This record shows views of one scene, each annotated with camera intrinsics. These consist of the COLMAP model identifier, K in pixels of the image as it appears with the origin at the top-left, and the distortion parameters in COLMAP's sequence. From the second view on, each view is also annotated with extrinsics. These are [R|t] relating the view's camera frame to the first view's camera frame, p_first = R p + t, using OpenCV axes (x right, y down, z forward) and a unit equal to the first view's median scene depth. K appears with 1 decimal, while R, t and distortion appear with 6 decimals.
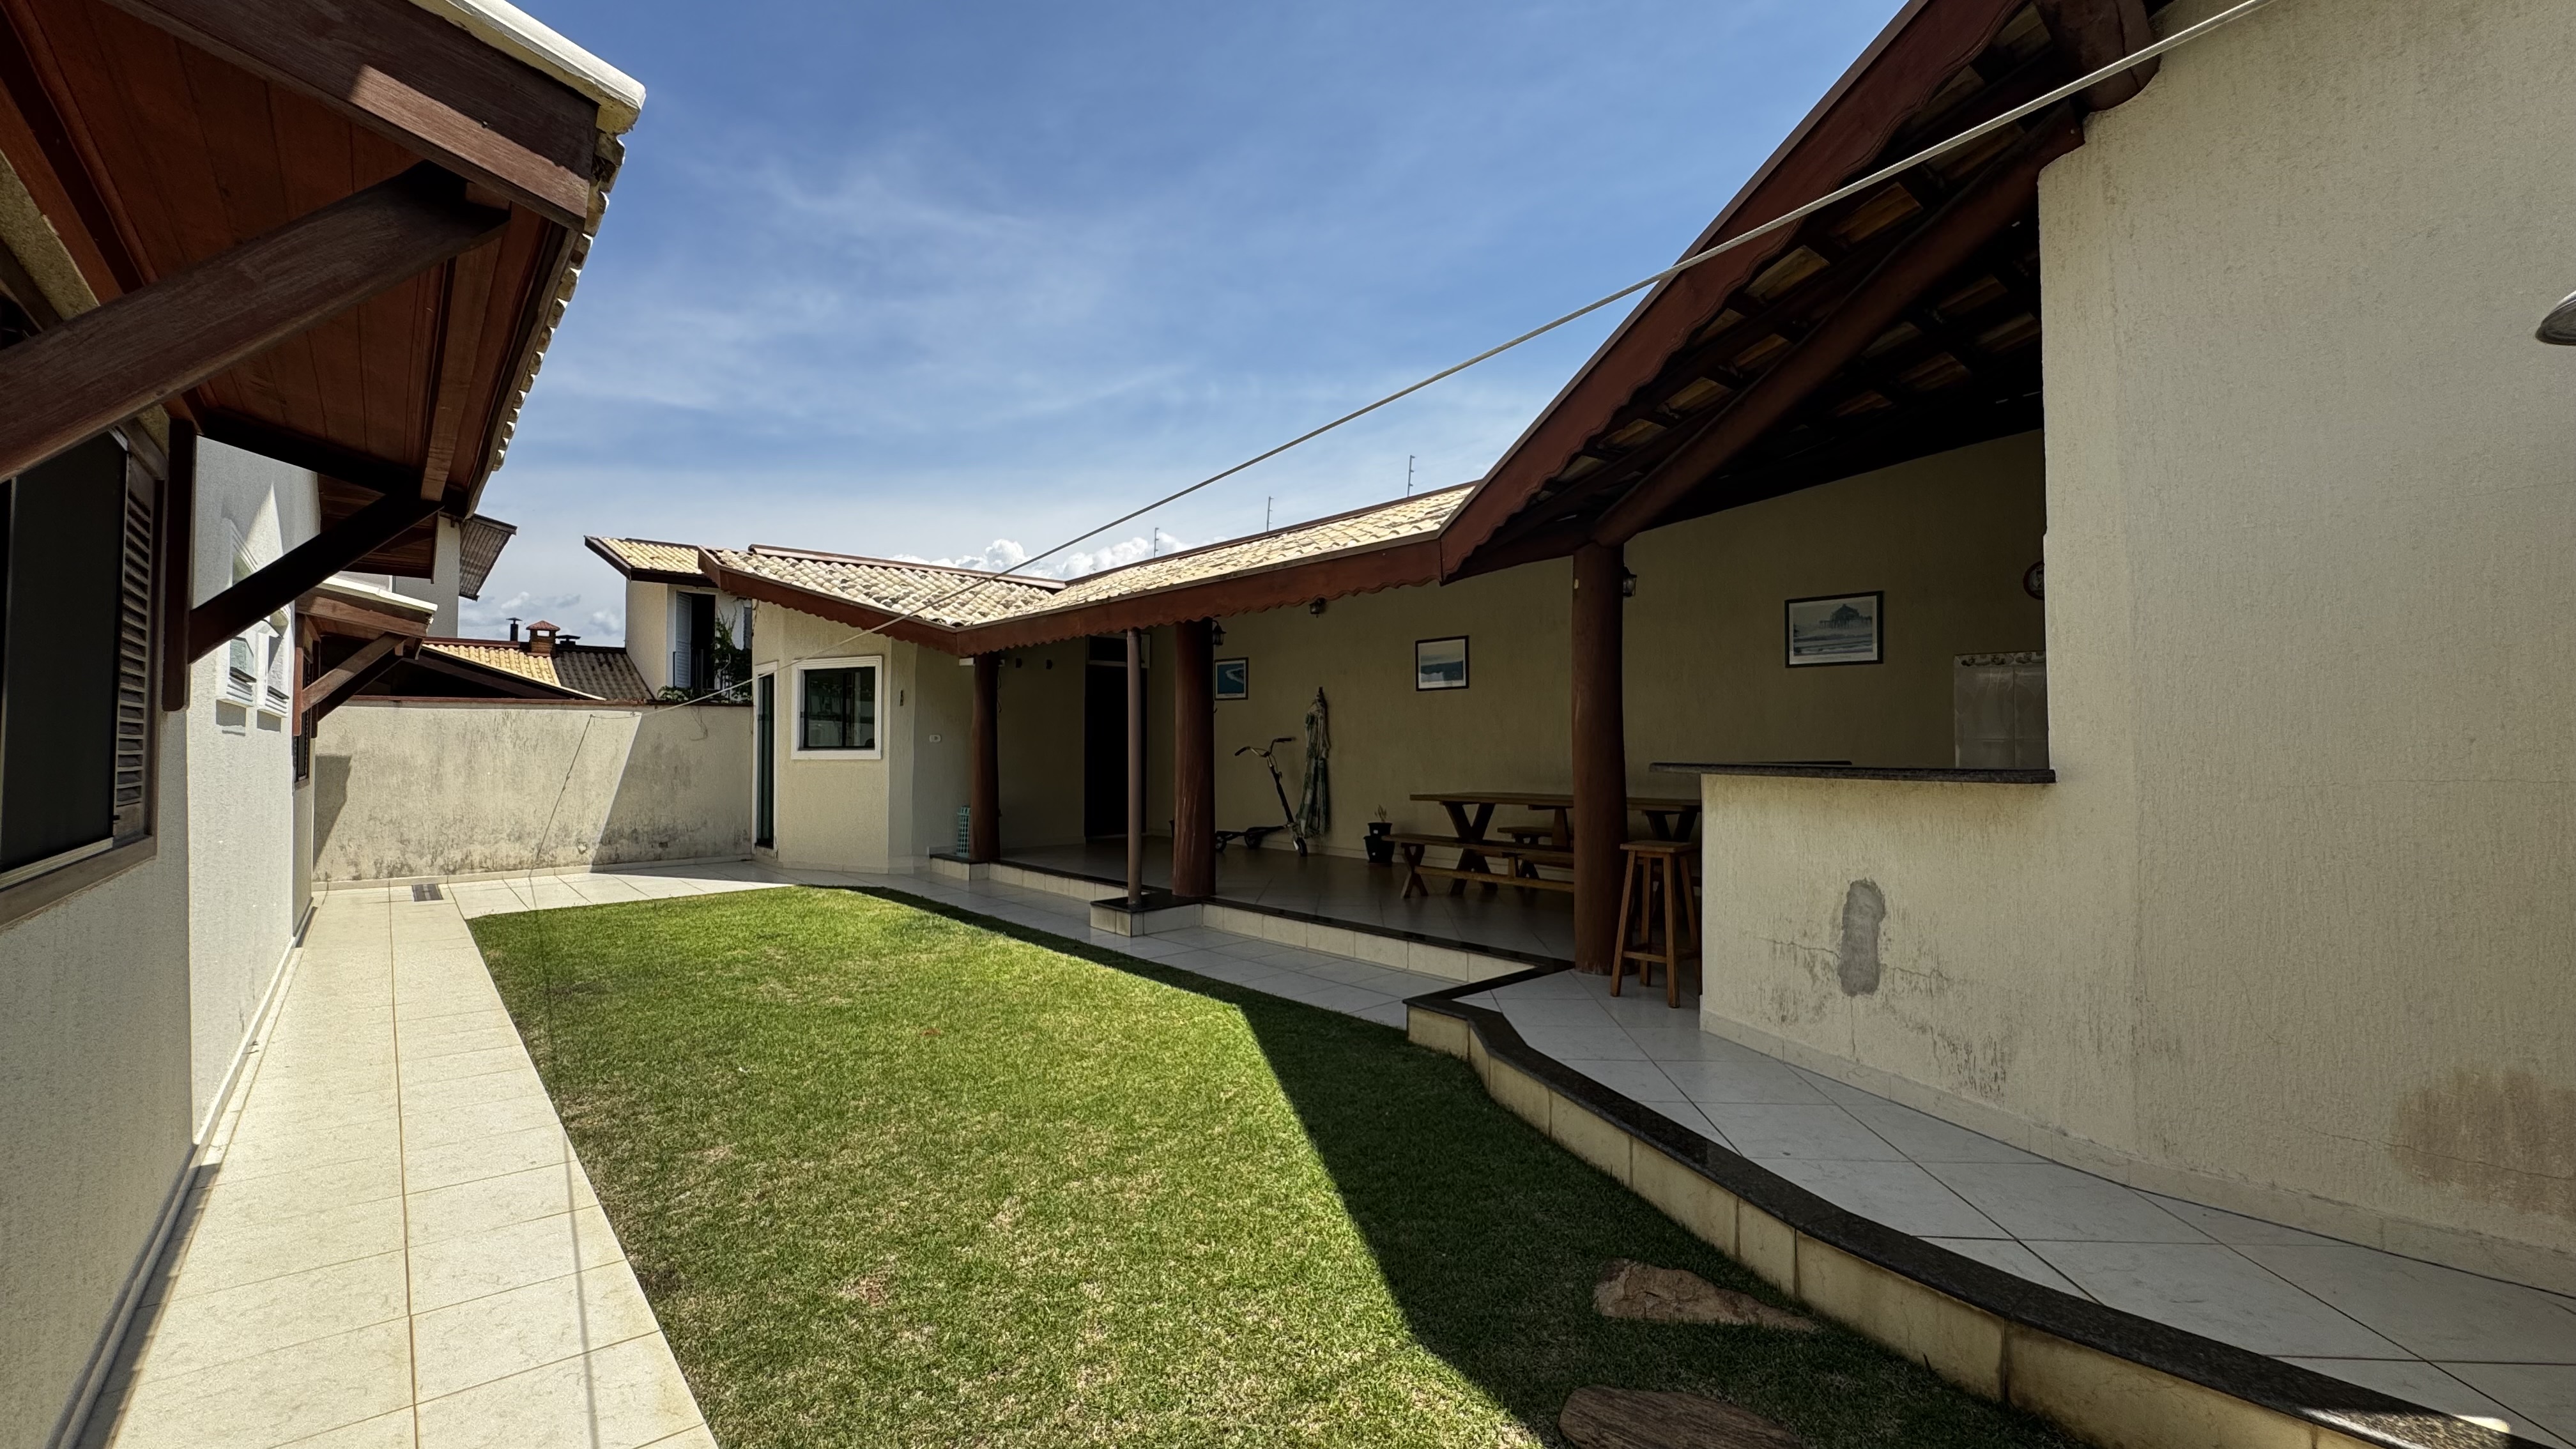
lens RADIAL K [[1032.2, 0, 1288.0], [0, 1032.2, 724.5], [0, 0, 1]] dist [-0.002451, 0.000334]
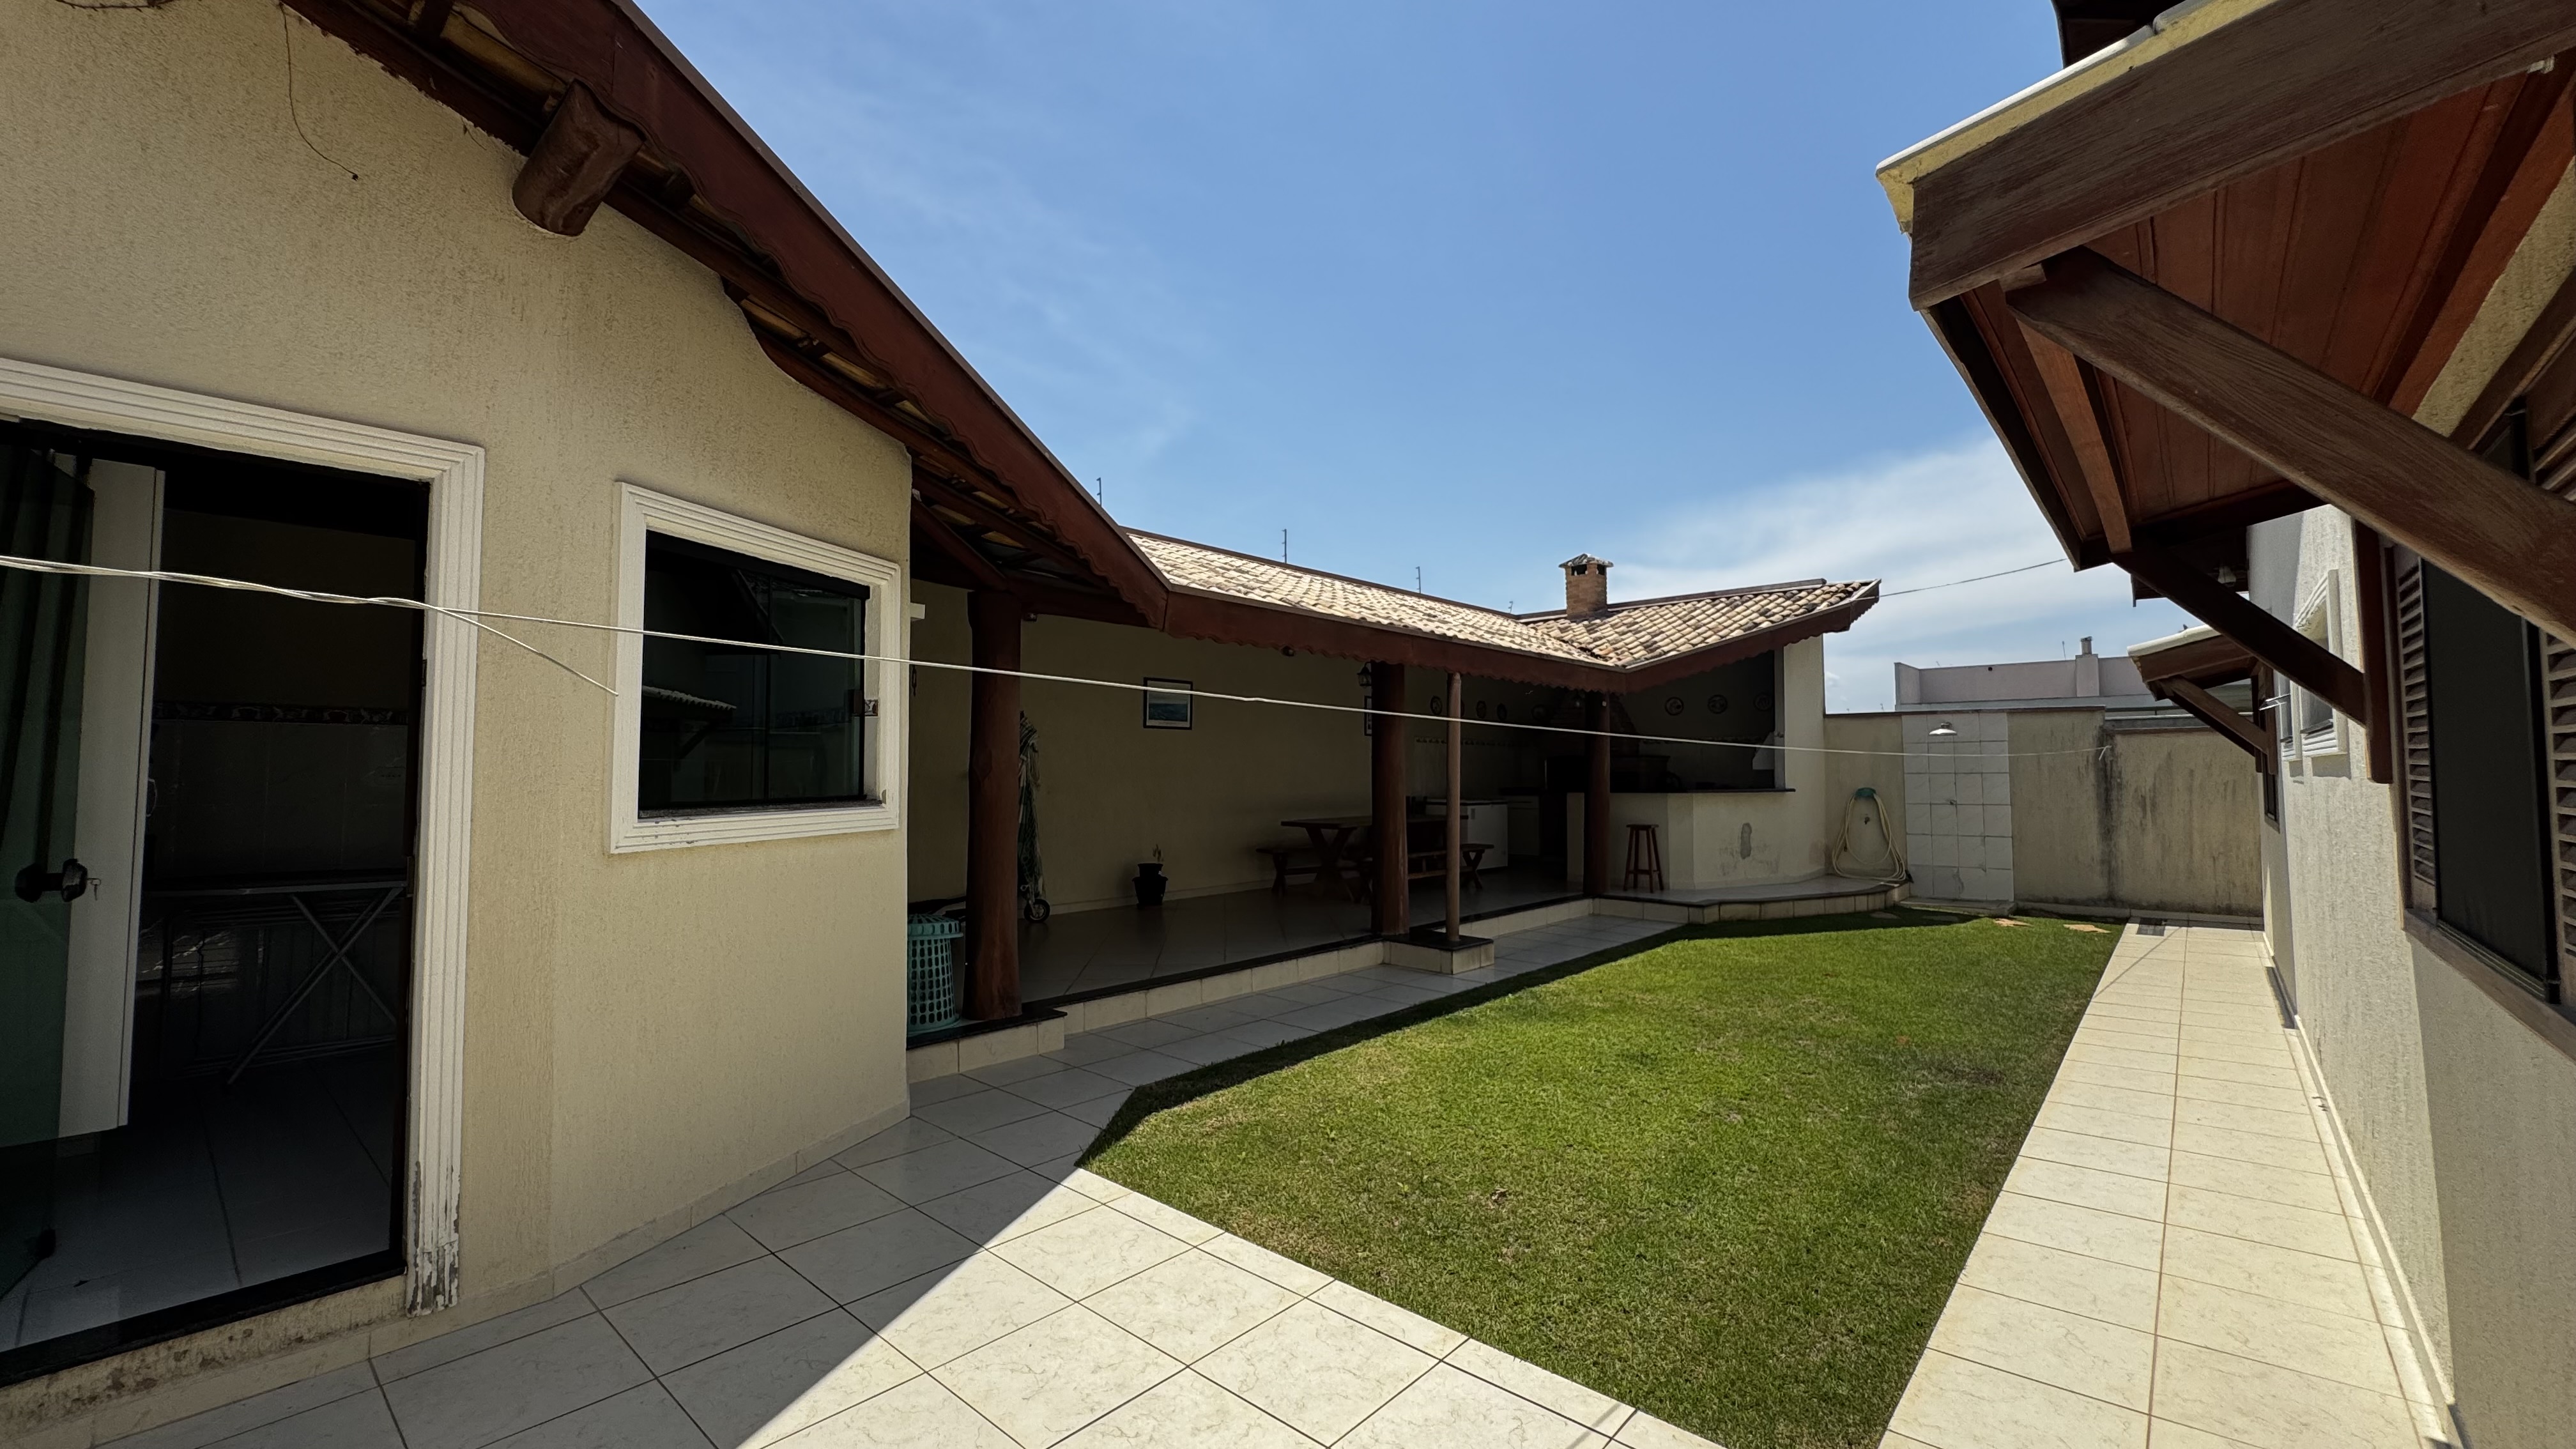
lens RADIAL K [[1032.2, 0, 1288.0], [0, 1032.2, 724.5], [0, 0, 1]] dist [-0.002451, 0.000334]
pose [[-0.128619, 0.049223, 0.990472, -0.795486], [-0.021057, 0.998407, -0.052352, 0.012917], [-0.991471, -0.027589, -0.127377, 0.904604]]
